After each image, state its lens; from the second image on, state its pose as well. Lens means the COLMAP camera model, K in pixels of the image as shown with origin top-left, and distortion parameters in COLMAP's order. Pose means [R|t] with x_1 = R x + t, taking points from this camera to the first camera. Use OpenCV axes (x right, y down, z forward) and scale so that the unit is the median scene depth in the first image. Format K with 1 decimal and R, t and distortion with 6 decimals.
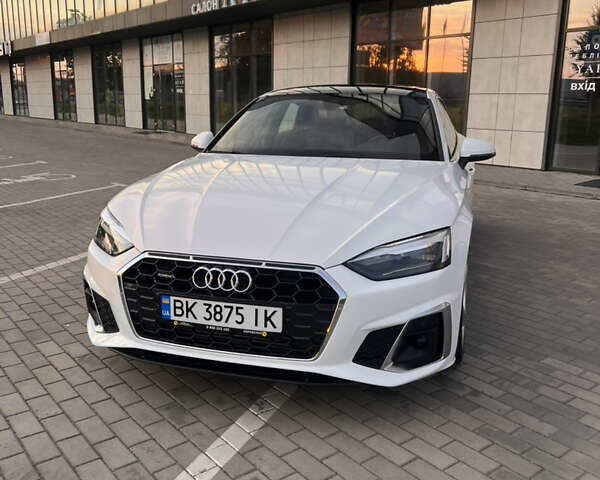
lens RADIAL K [[600.4, 0, 300.0], [0, 600.4, 240.0], [0, 0, 1]] dist [0.098677, -0.210067]
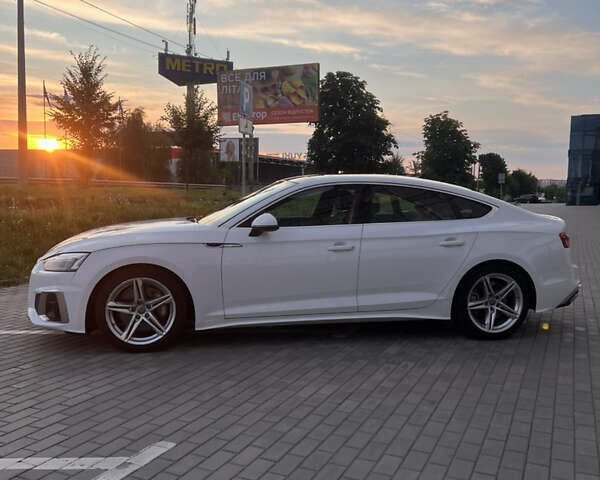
lens RADIAL K [[600.4, 0, 300.0], [0, 600.4, 240.0], [0, 0, 1]] dist [0.098677, -0.210067]
pose [[0.461863, 0.069145, -0.884252, 2.001967], [-0.210309, 0.977063, -0.033446, -0.121515], [0.861657, 0.201414, 0.465811, 0.689590]]
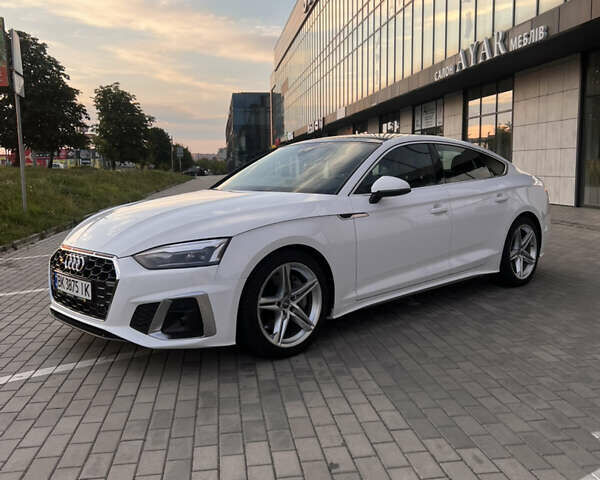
lens RADIAL K [[600.4, 0, 300.0], [0, 600.4, 240.0], [0, 0, 1]] dist [0.098677, -0.210067]
pose [[0.864523, 0.036696, -0.501251, 0.998336], [-0.088212, 0.992928, -0.079451, 0.071462], [0.494791, 0.112904, 0.861646, -0.030755]]
